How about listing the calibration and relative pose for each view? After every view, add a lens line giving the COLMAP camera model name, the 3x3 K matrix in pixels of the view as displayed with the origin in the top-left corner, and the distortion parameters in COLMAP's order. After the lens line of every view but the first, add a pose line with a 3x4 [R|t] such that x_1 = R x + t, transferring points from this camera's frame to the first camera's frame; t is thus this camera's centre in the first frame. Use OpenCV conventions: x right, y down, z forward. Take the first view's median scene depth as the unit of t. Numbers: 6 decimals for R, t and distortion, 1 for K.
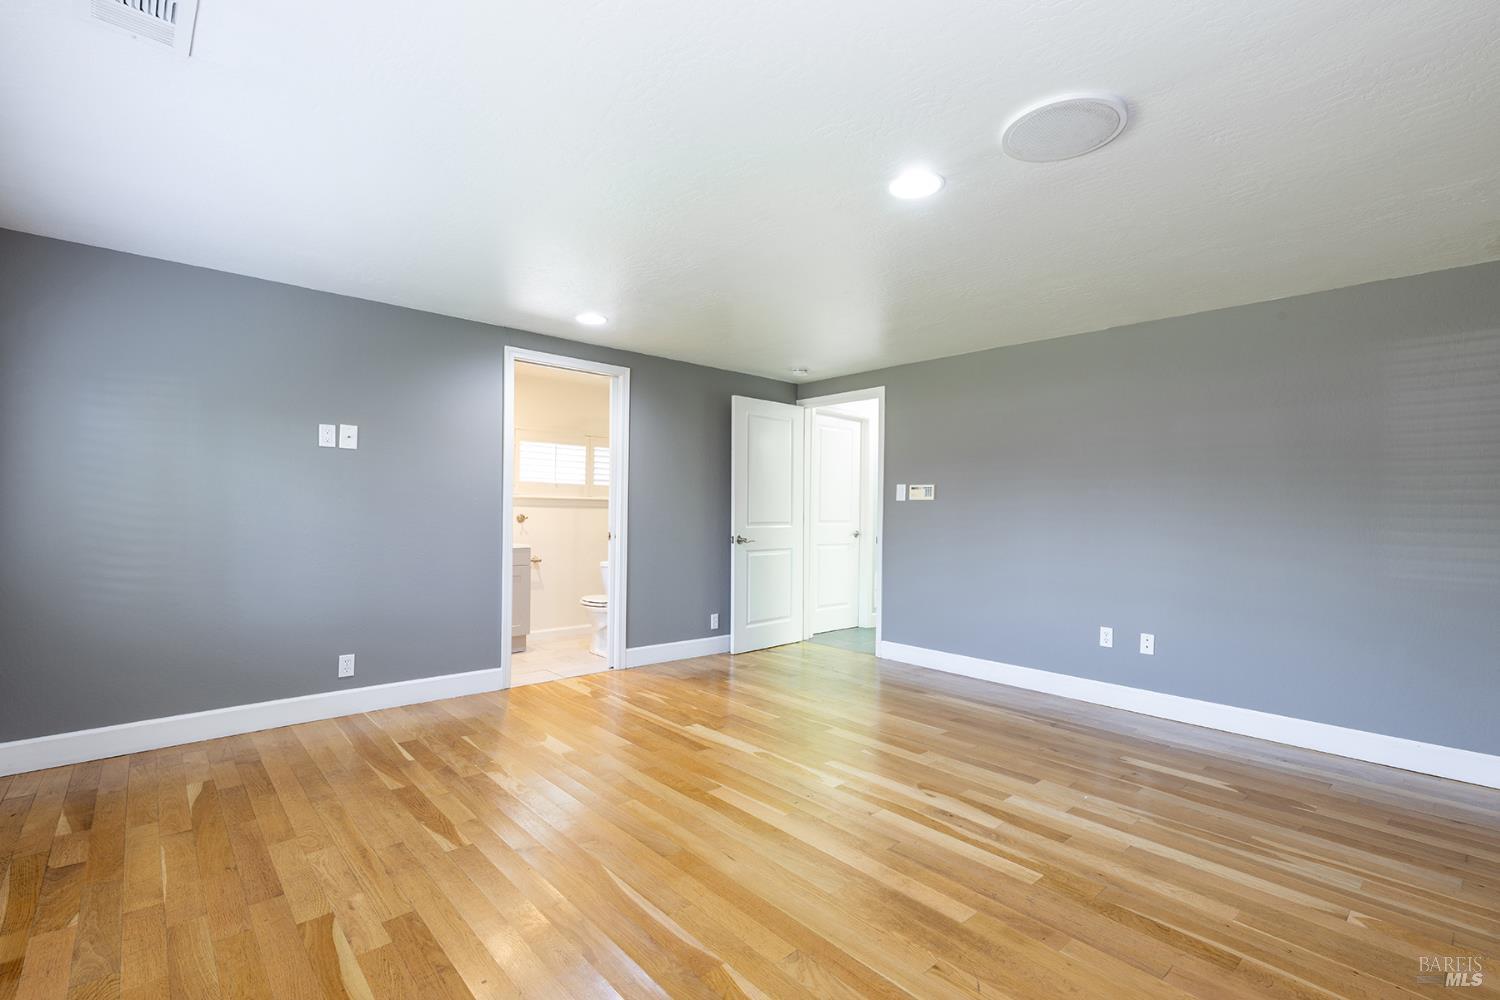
lens RADIAL K [[664.9, 0, 754.9], [0, 664.9, 510.7], [0, 0, 1]] dist [0.006055, 0.000145]
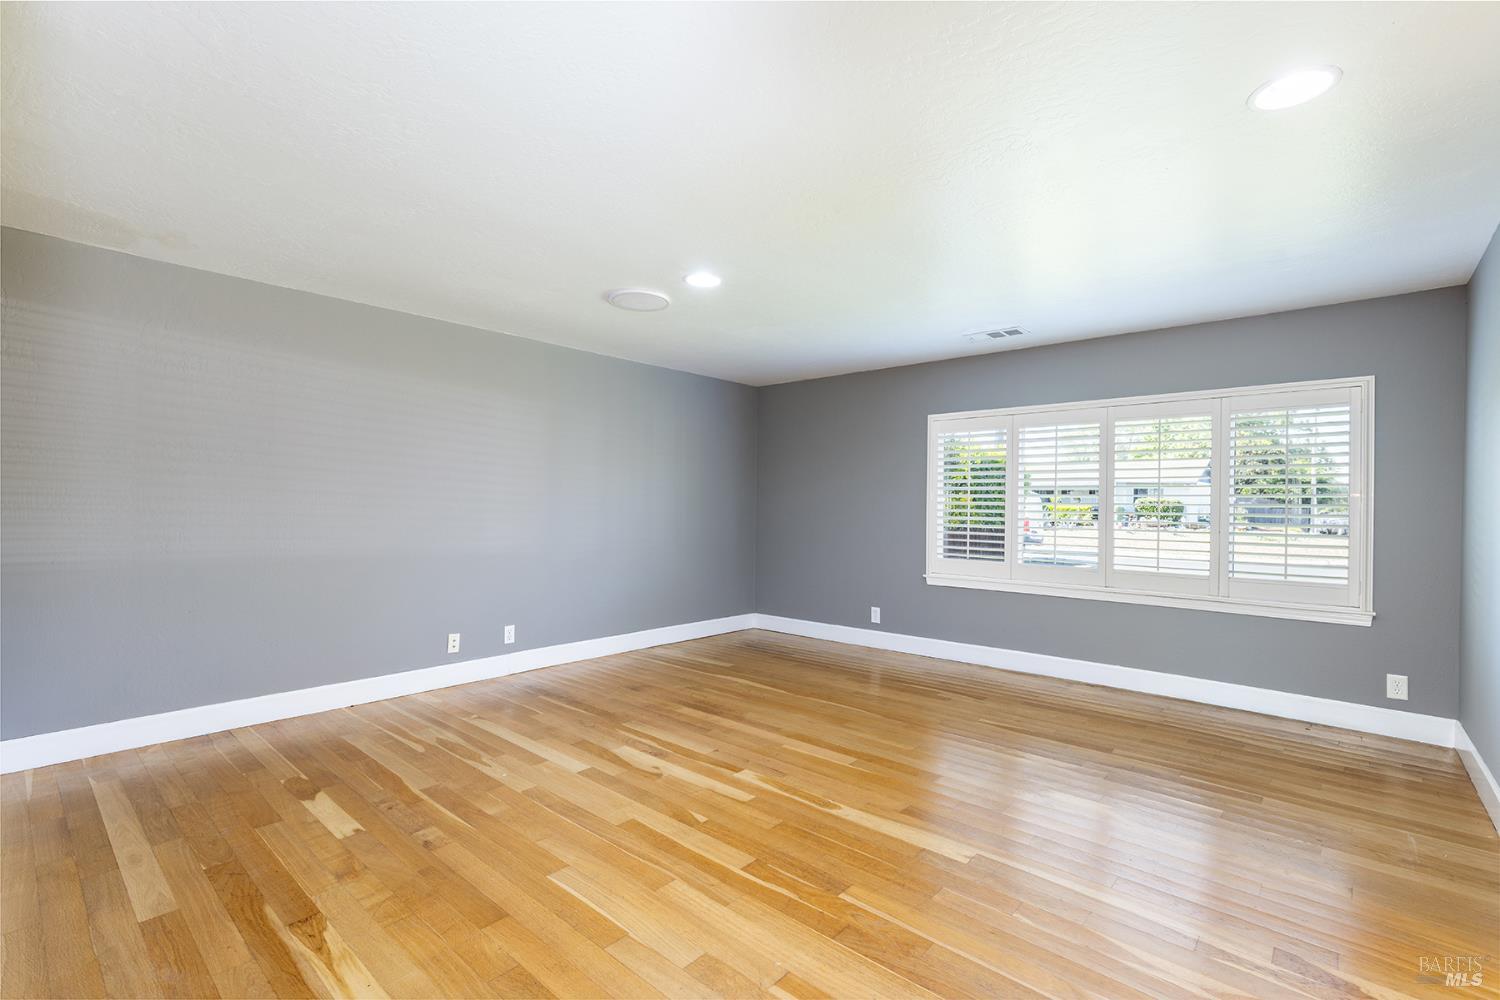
lens RADIAL K [[674.3, 0, 753.0], [0, 674.3, 505.5], [0, 0, 1]] dist [0.008761, 0.000435]
pose [[-0.993447, -0.022899, -0.111975, 0.182708], [-0.022945, 0.999736, -0.000873, 0.000107], [0.111966, 0.001702, -0.993711, 1.600707]]
